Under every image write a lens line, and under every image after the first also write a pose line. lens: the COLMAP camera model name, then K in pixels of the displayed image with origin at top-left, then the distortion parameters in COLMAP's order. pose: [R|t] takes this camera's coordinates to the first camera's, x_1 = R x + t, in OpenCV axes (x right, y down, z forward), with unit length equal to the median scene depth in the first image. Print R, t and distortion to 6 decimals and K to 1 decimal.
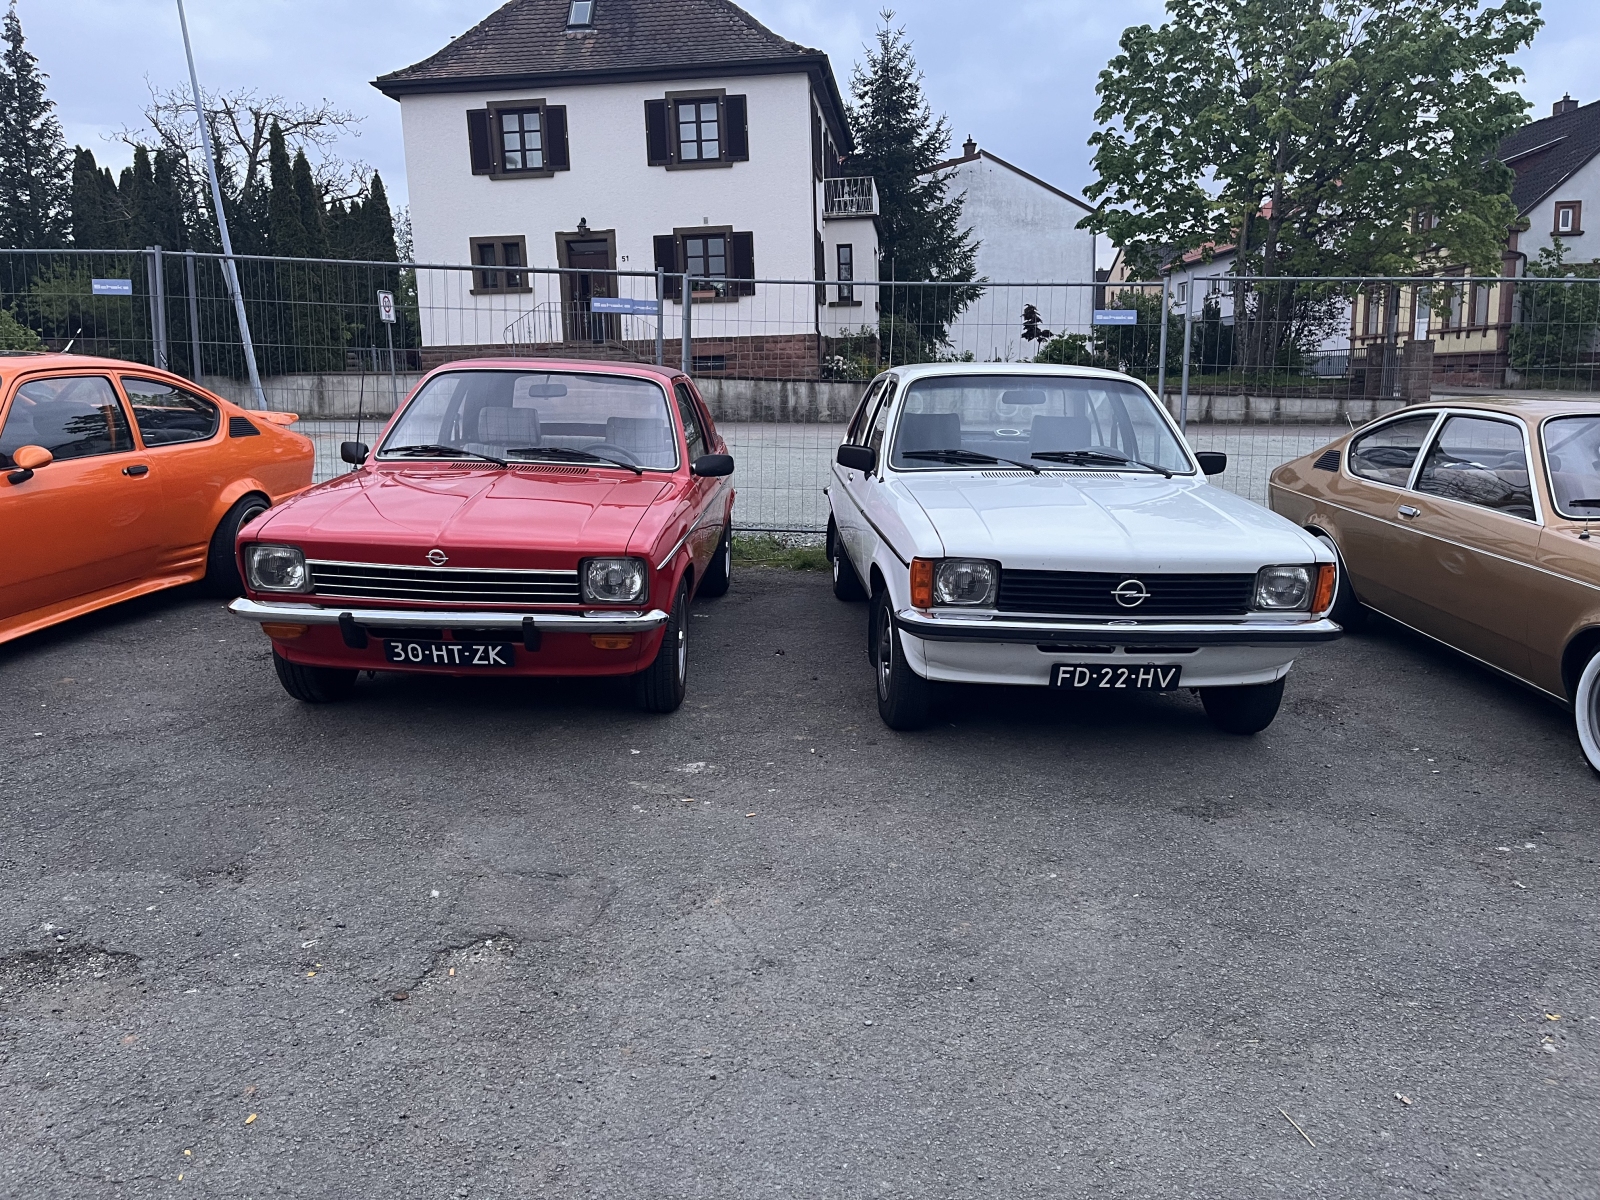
lens RADIAL K [[1210.8, 0, 796.1], [0, 1210.8, 592.0], [0, 0, 1]] dist [0.076702, -0.104756]
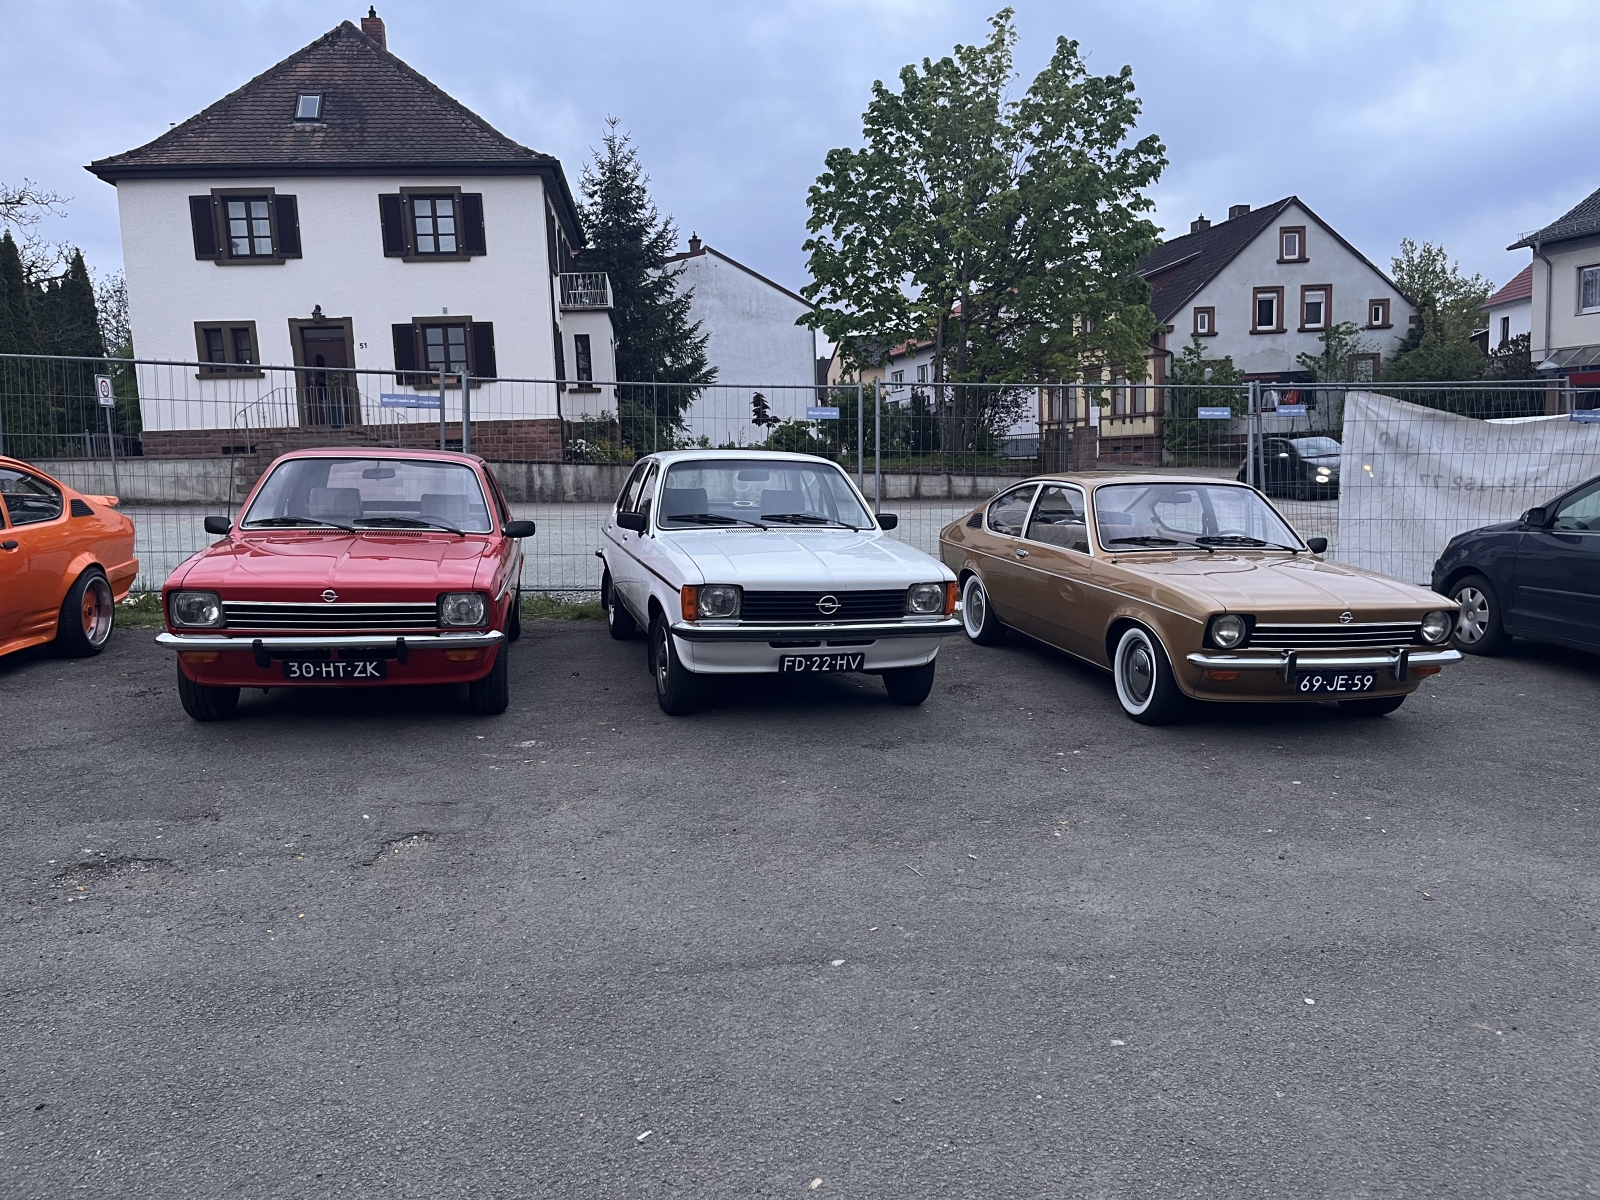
lens RADIAL K [[1214.6, 0, 812.8], [0, 1214.6, 602.3], [0, 0, 1]] dist [0.073114, -0.097723]
pose [[0.974082, -0.033731, 0.223667, -0.039201], [0.046545, 0.997548, -0.052269, 0.038323], [-0.221355, 0.061325, 0.973263, -0.226757]]
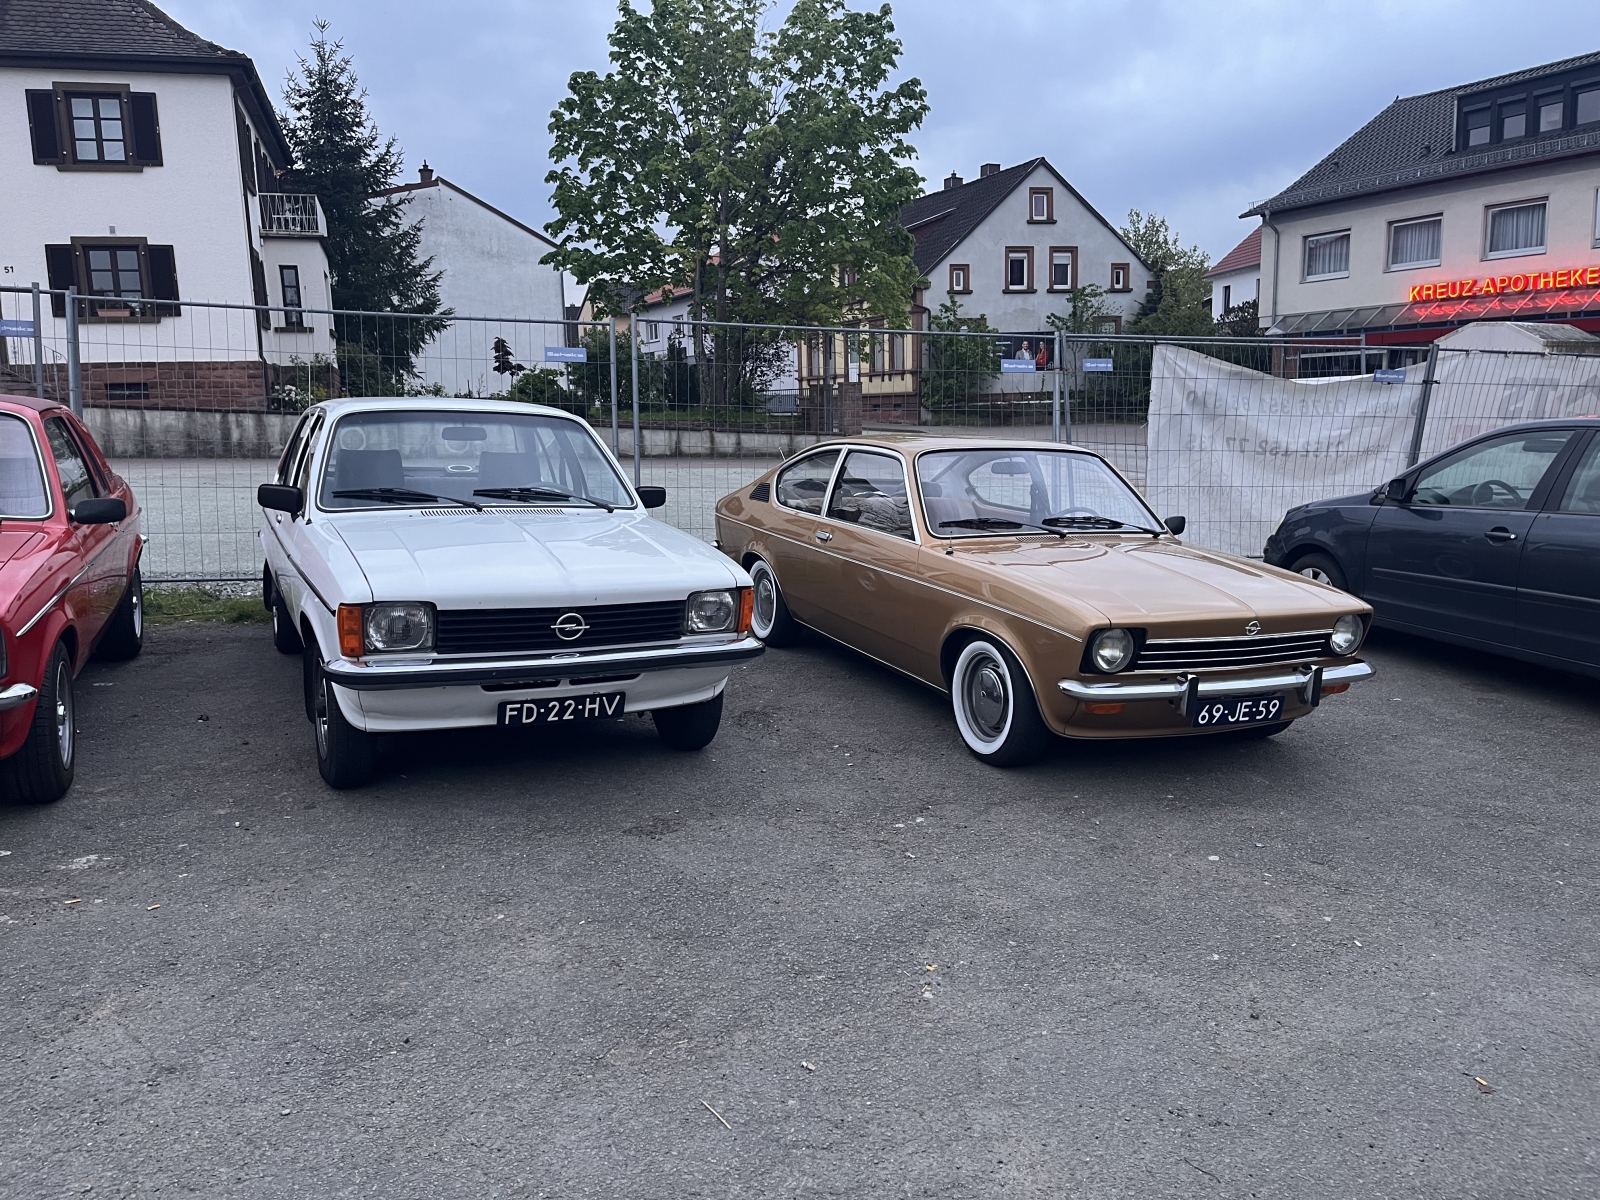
lens RADIAL K [[1214.6, 0, 812.8], [0, 1214.6, 602.3], [0, 0, 1]] dist [0.073114, -0.097723]
pose [[0.910649, -0.059846, 0.408825, 0.021890], [0.067628, 0.997700, -0.004591, -0.000319], [-0.407610, 0.031829, 0.912601, -0.008822]]
